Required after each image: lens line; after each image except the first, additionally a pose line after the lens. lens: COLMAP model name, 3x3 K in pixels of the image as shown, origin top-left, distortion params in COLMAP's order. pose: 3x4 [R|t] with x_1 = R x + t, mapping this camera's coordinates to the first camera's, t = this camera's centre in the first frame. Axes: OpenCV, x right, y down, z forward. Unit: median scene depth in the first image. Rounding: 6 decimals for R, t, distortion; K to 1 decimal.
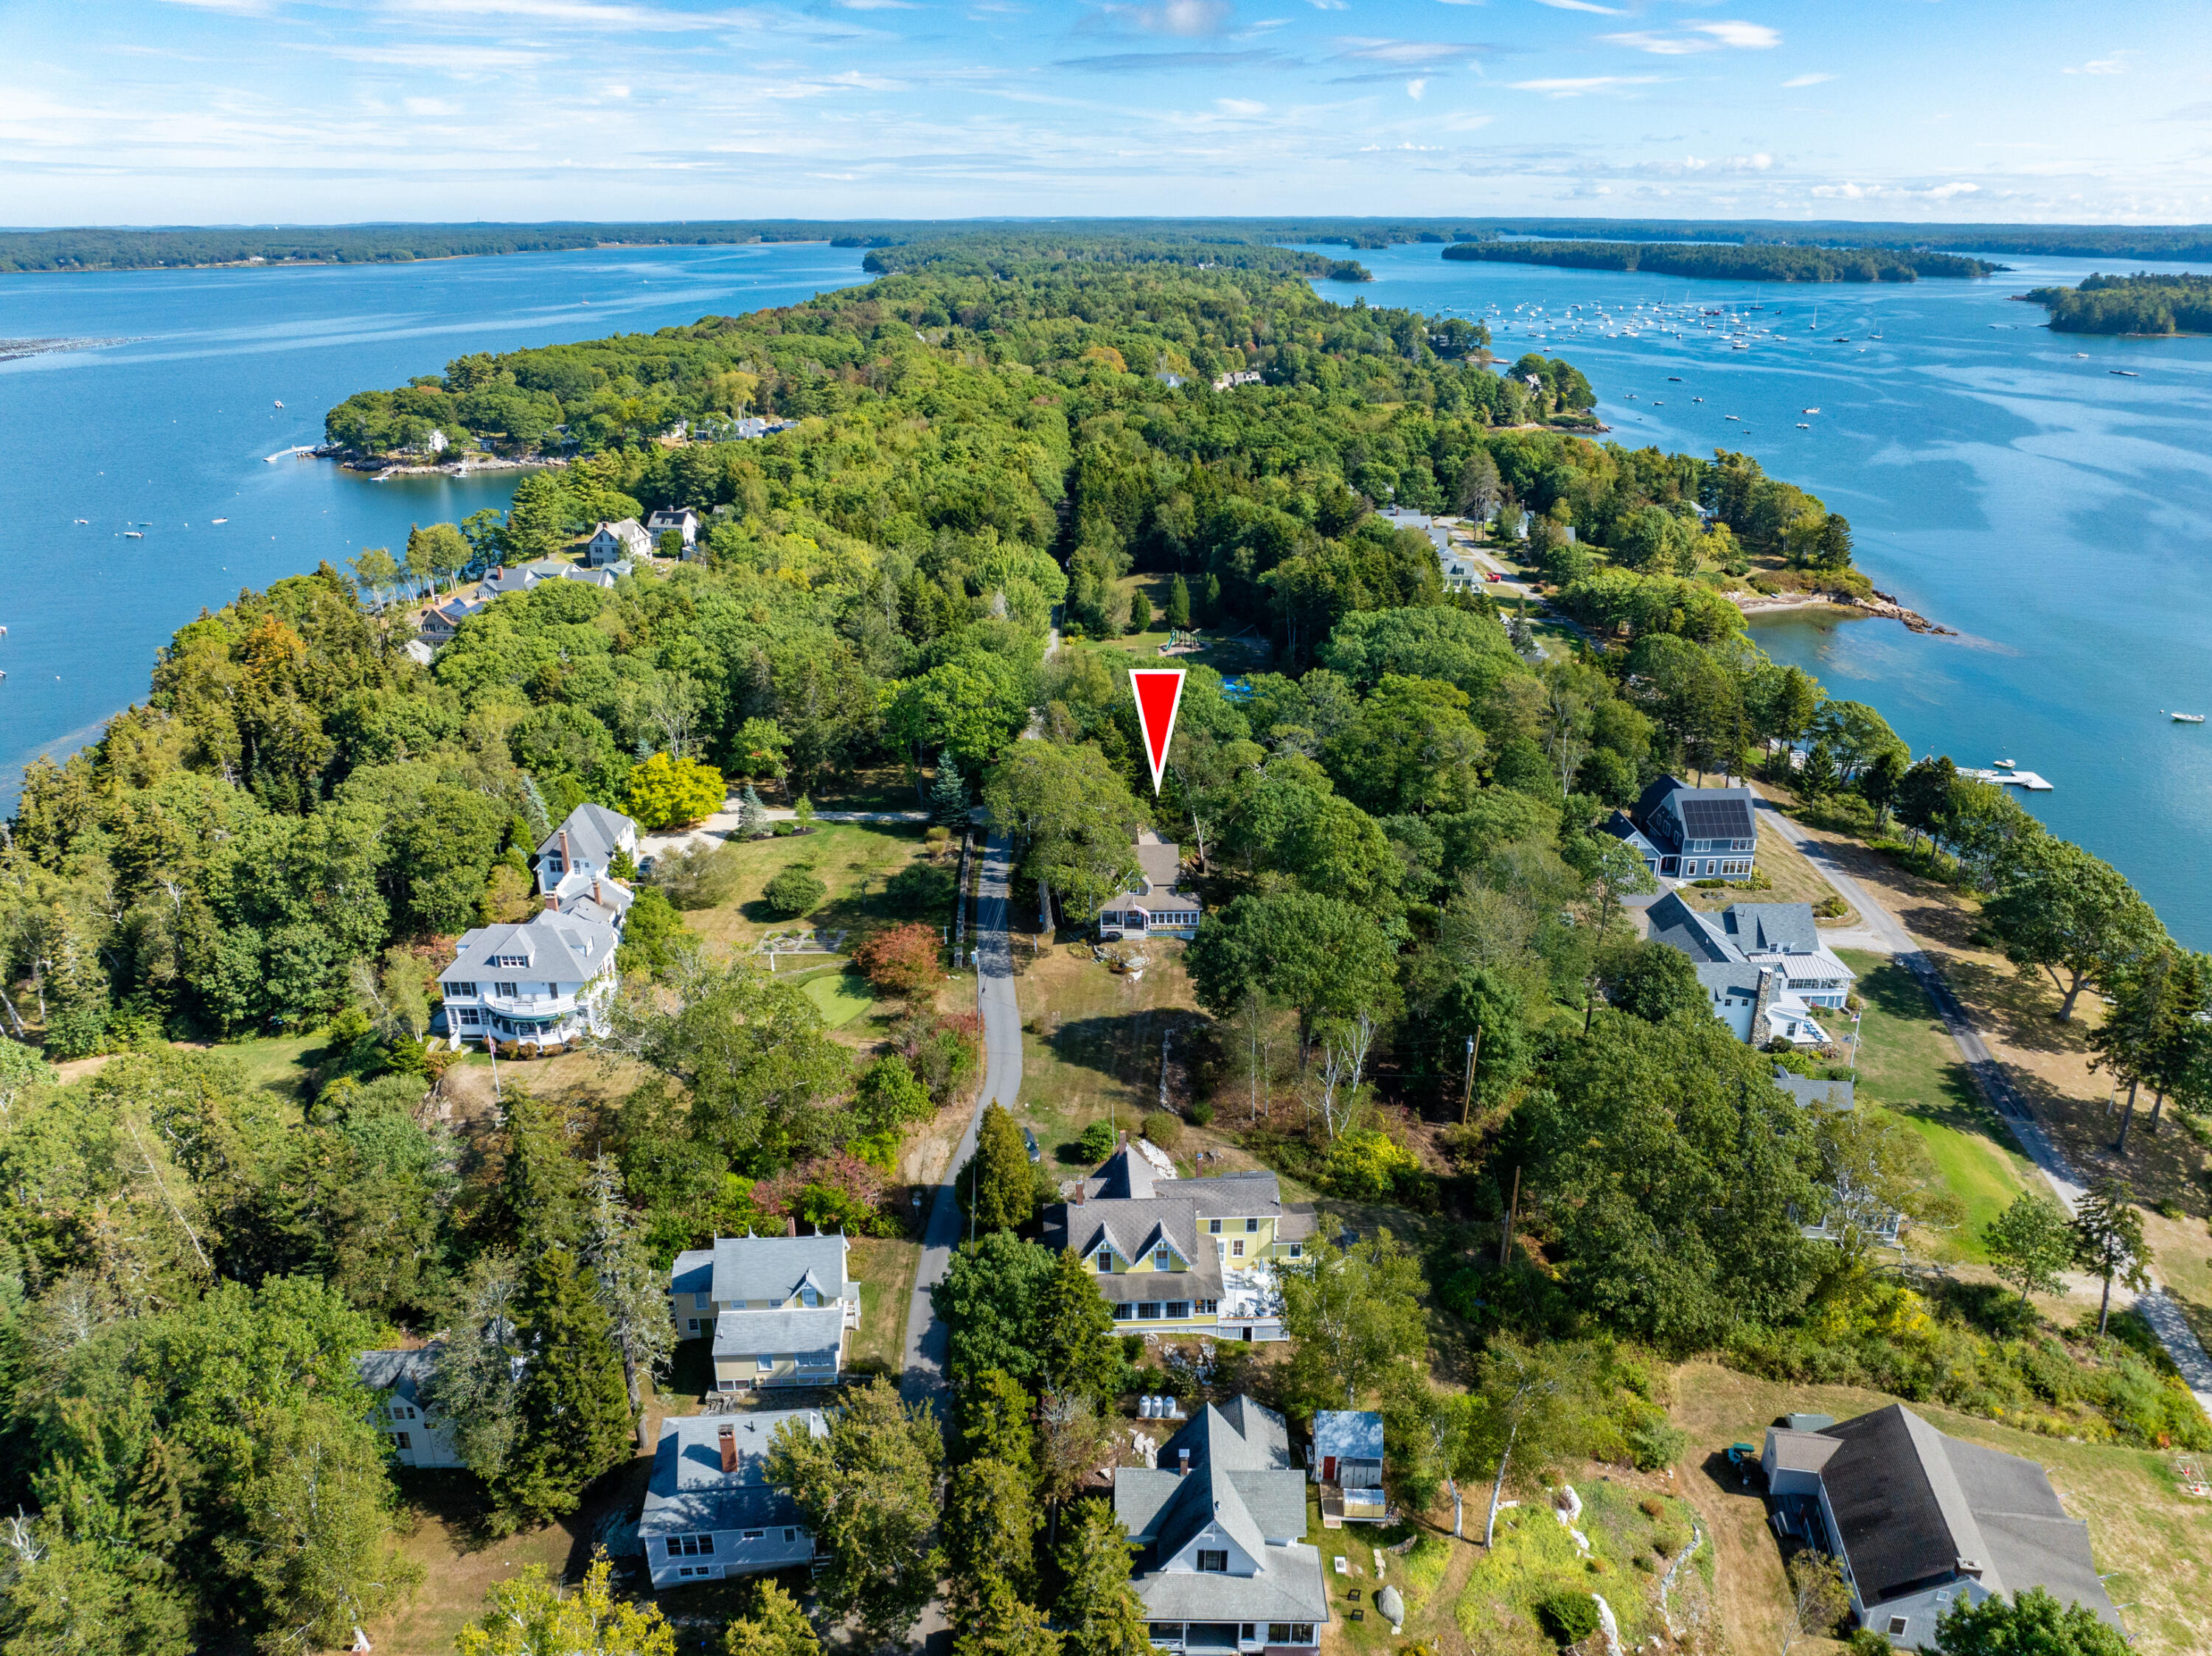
lens RADIAL K [[1556.3, 0, 1103.5], [0, 1556.3, 827.8], [0, 0, 1]] dist [-0.038510, -0.003949]
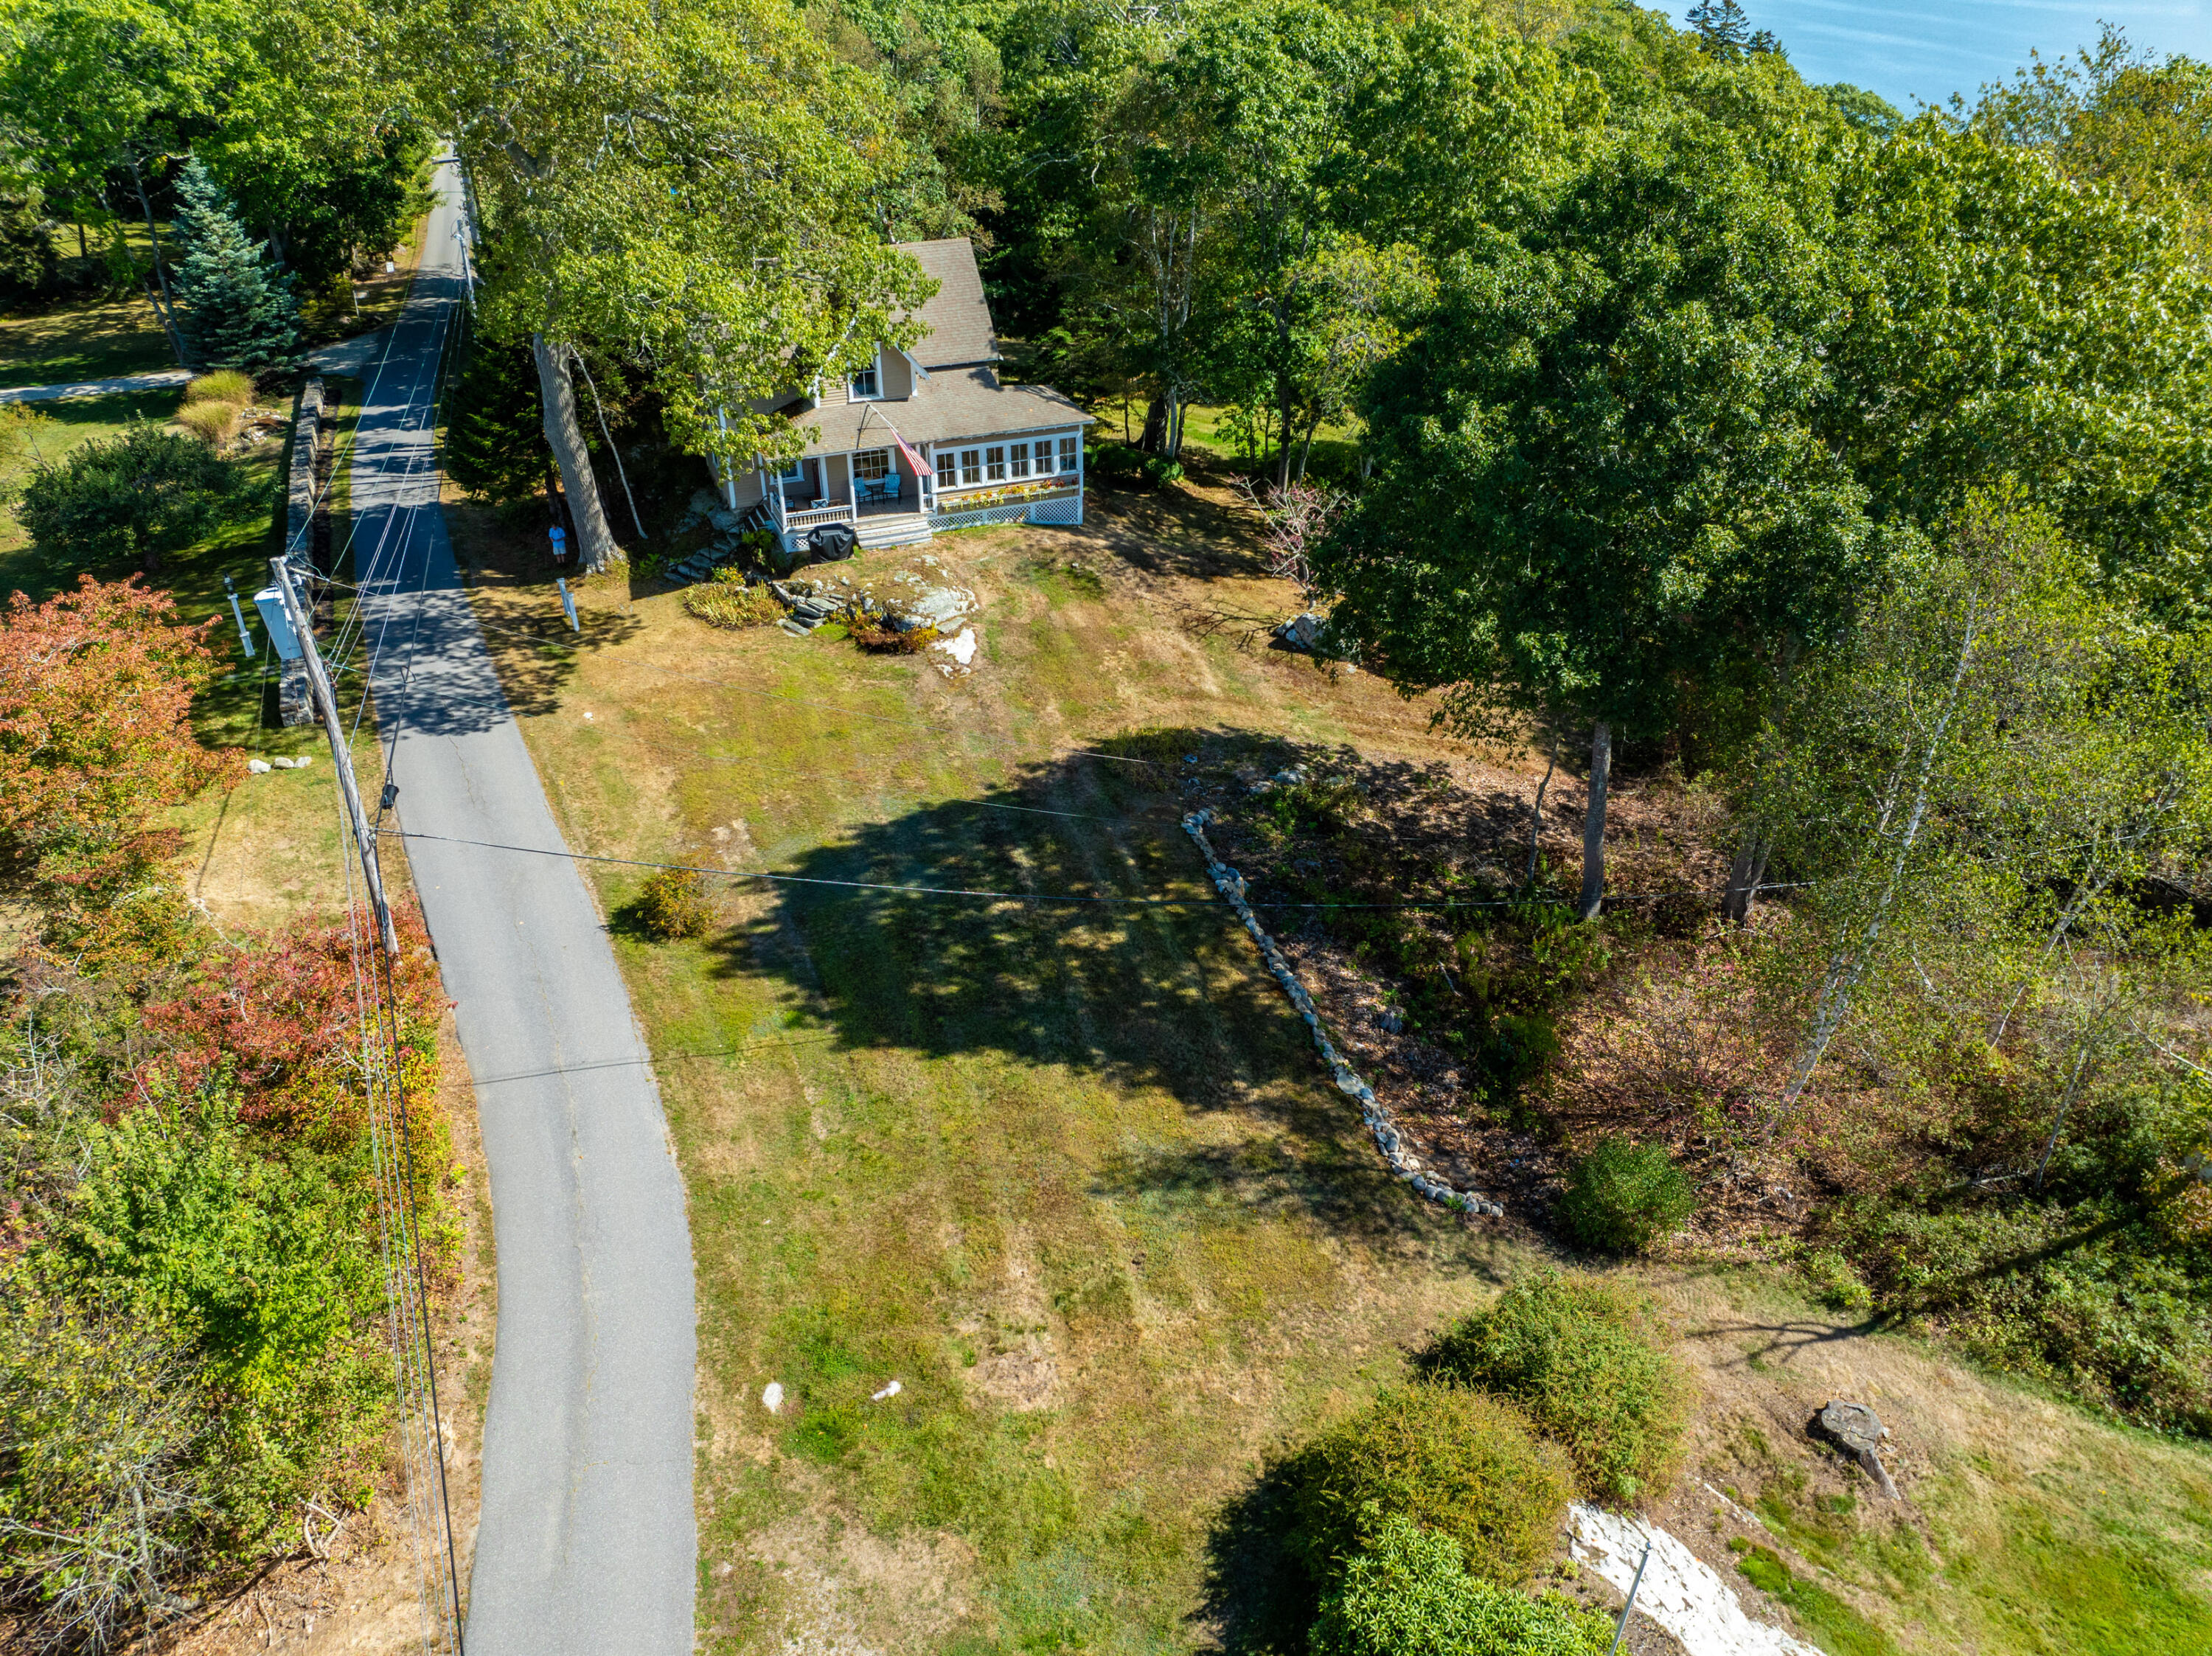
lens RADIAL K [[1552.6, 0, 1106.0], [0, 1552.6, 828.0], [0, 0, 1]] dist [-0.037069, 0.000532]
pose [[0.935389, -0.182998, 0.302587, -0.020279], [0.127000, 0.972443, 0.195514, 0.031908], [-0.330027, -0.144453, 0.932853, 0.305670]]
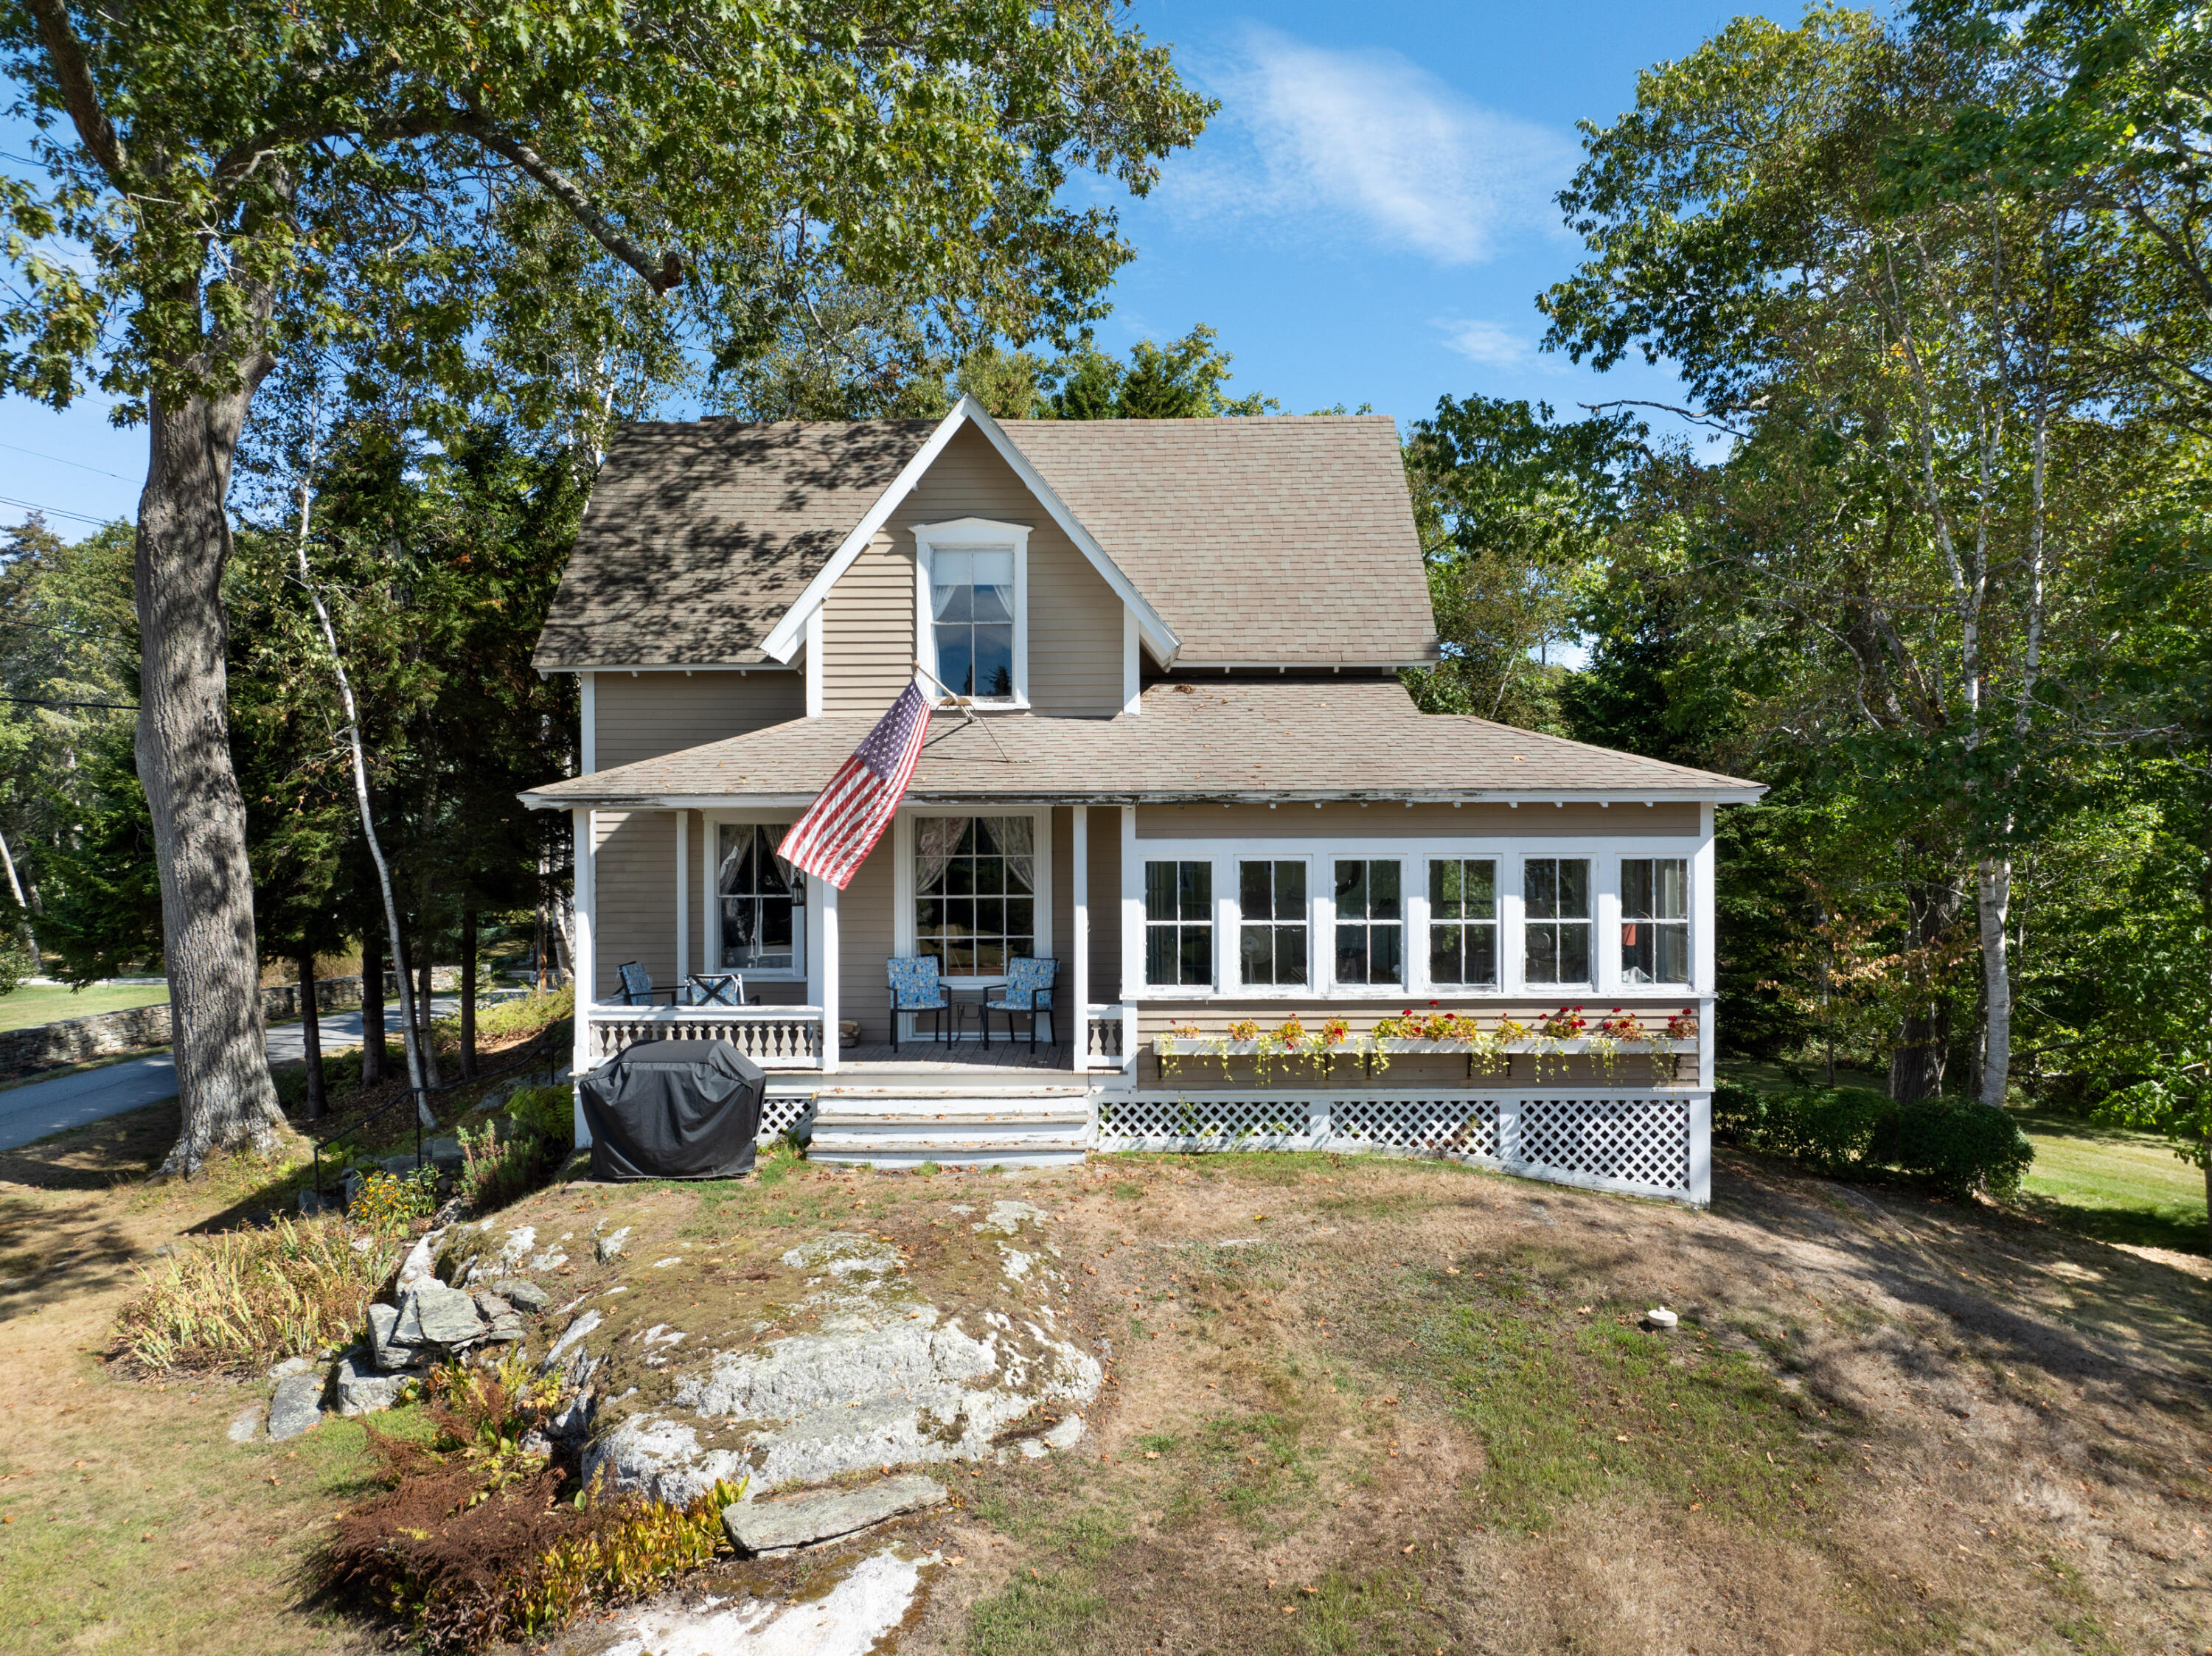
lens RADIAL K [[1553.3, 0, 1103.0], [0, 1553.3, 833.6], [0, 0, 1]] dist [-0.032704, -0.006111]
pose [[0.999155, 0.000519, -0.041110, 0.013925], [-0.015343, 0.932389, -0.361130, 0.037842], [0.038143, 0.361455, 0.931609, 0.408148]]
